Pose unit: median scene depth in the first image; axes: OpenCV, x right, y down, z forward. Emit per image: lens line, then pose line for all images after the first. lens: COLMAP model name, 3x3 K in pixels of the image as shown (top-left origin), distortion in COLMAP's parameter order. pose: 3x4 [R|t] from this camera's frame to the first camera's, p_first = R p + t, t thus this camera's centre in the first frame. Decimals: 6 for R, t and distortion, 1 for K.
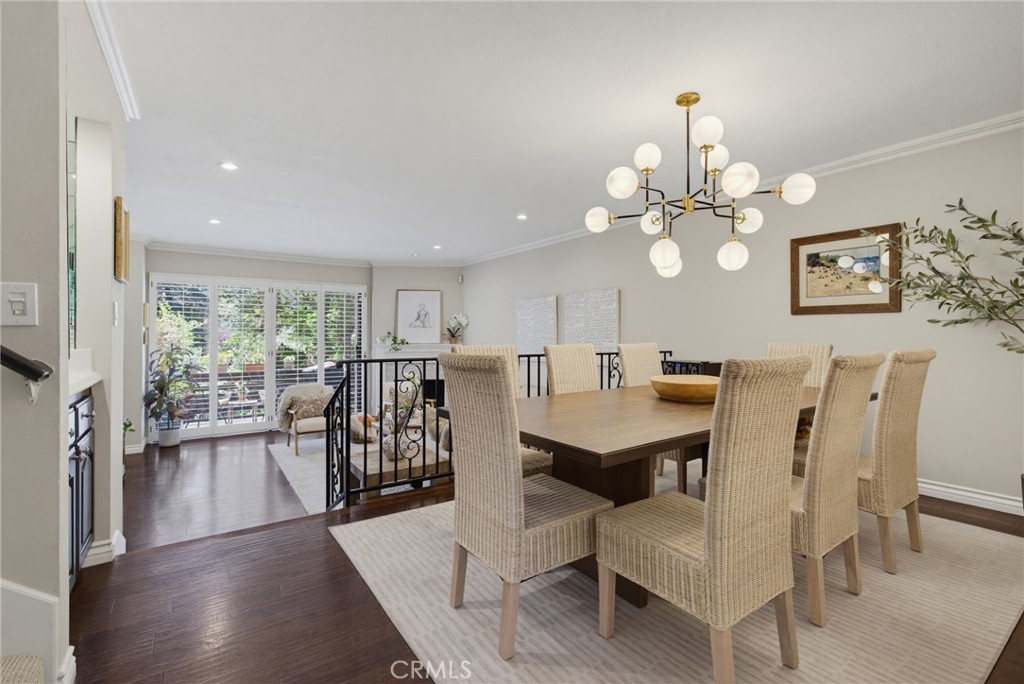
lens RADIAL K [[458.2, 0, 512.0], [0, 458.2, 342.0], [0, 0, 1]] dist [-0.000888, -0.000161]
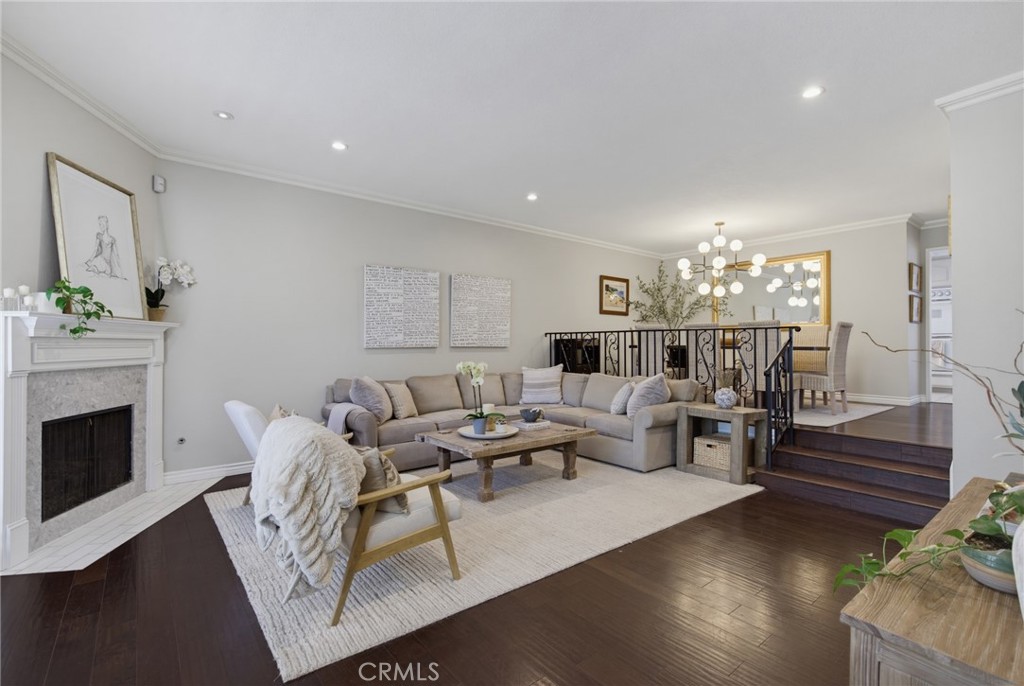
lens RADIAL K [[458.2, 0, 512.0], [0, 458.2, 343.0], [0, 0, 1]] dist [-0.000888, -0.000161]
pose [[-0.069911, 0.001939, 0.997551, -1.312081], [0.013290, 0.999911, -0.001012, 0.062395], [-0.997465, 0.013187, -0.069931, 1.513933]]
